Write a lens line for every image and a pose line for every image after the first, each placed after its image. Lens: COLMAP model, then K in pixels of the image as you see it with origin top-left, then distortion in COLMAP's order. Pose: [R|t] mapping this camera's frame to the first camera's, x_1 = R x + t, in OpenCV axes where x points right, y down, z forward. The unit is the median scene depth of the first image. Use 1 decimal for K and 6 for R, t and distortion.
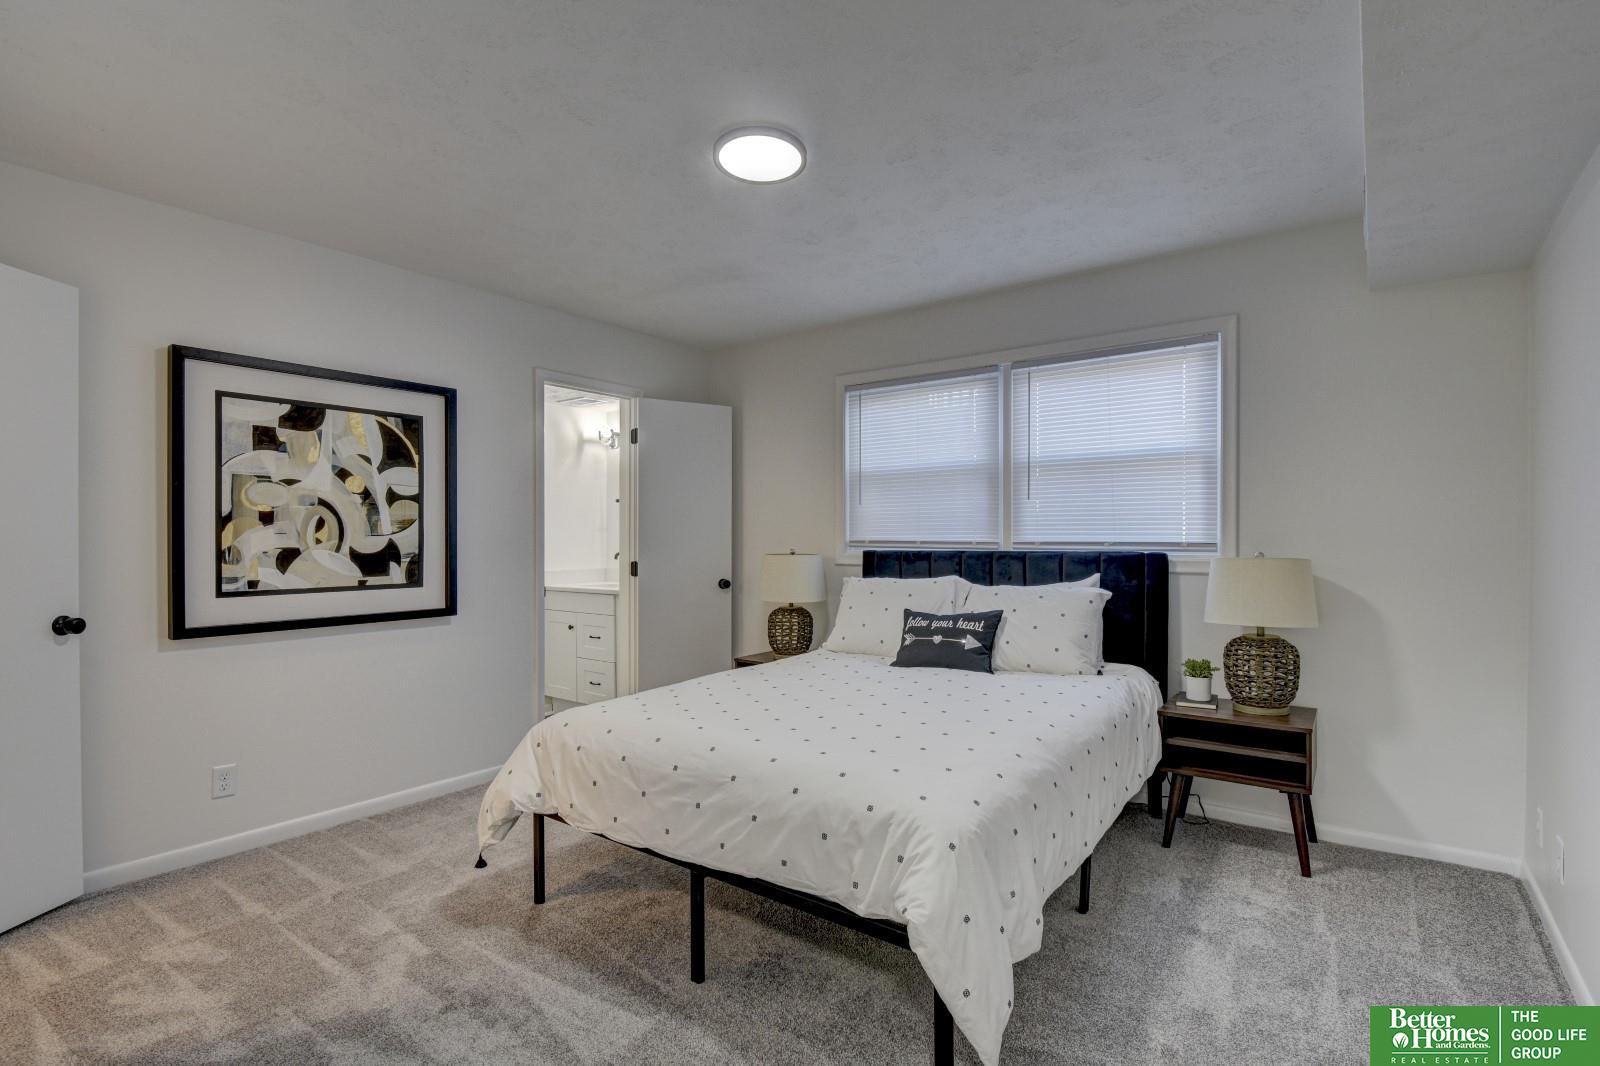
lens RADIAL K [[793.0, 0, 803.3], [0, 793.0, 539.3], [0, 0, 1]] dist [0.001231, 0.000231]
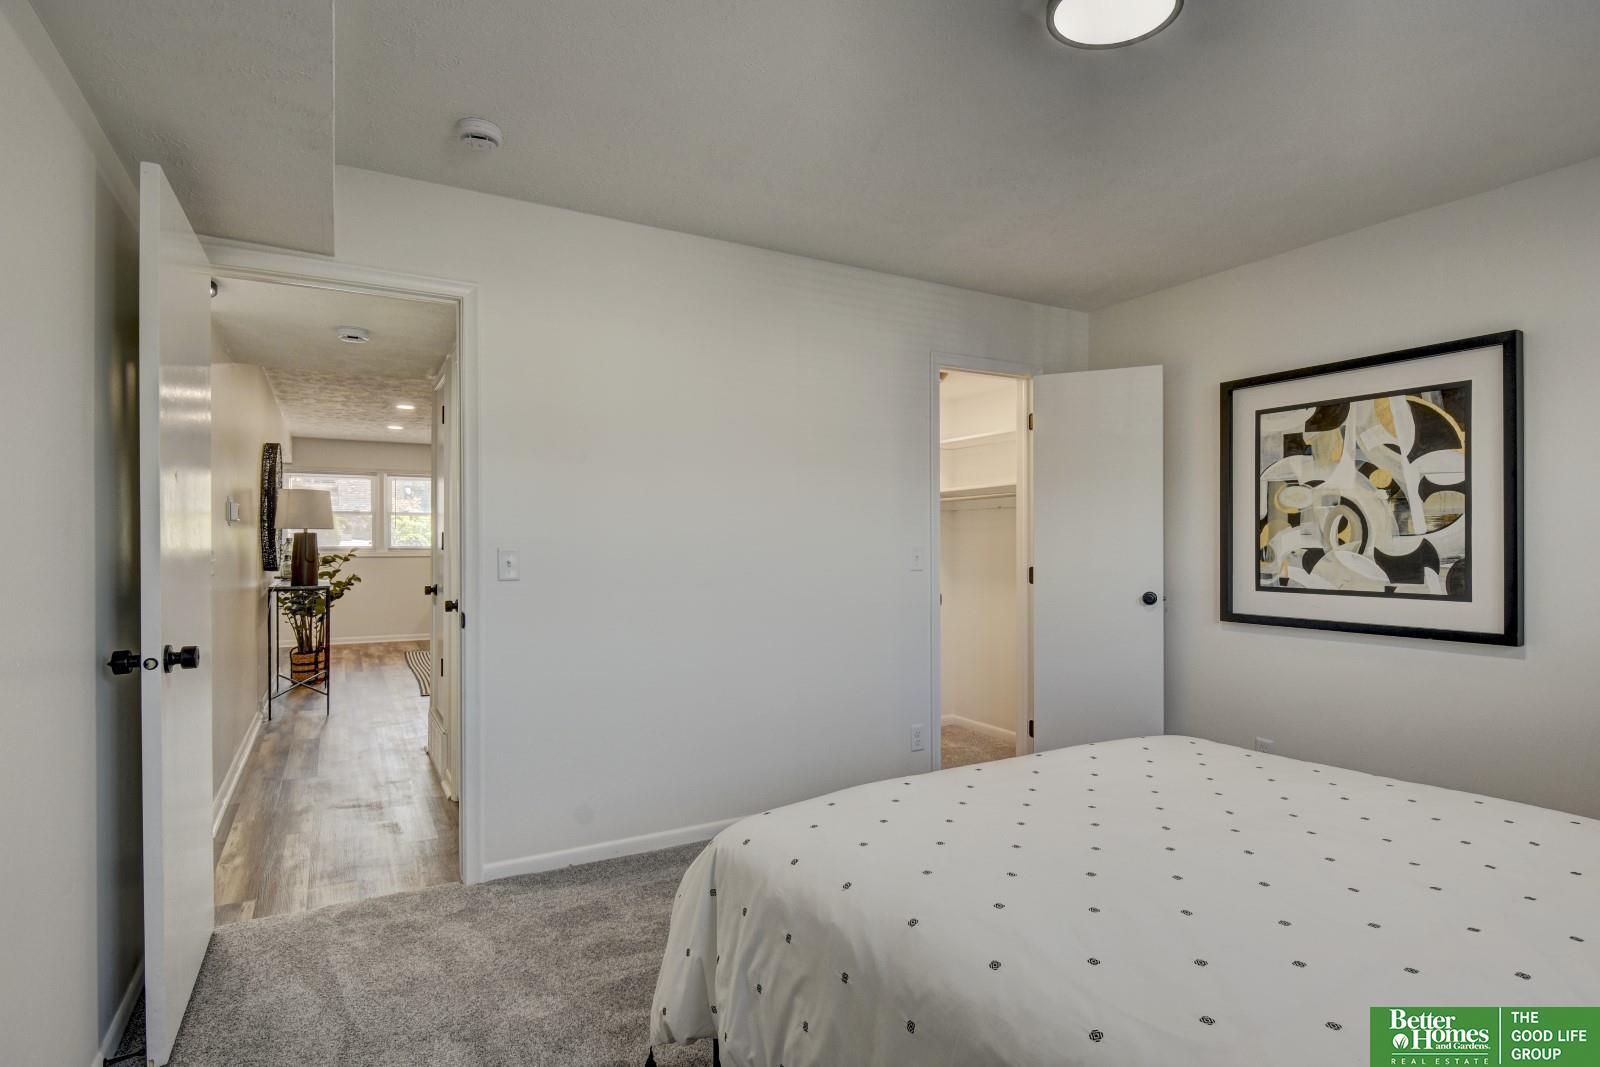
lens RADIAL K [[793.5, 0, 804.2], [0, 793.5, 541.3], [0, 0, 1]] dist [-0.003780, -0.003370]
pose [[-0.402124, -0.003760, -0.915578, 0.525099], [-0.006789, 0.999976, -0.001125, 0.007163], [0.915560, 0.005764, -0.402140, 0.784494]]
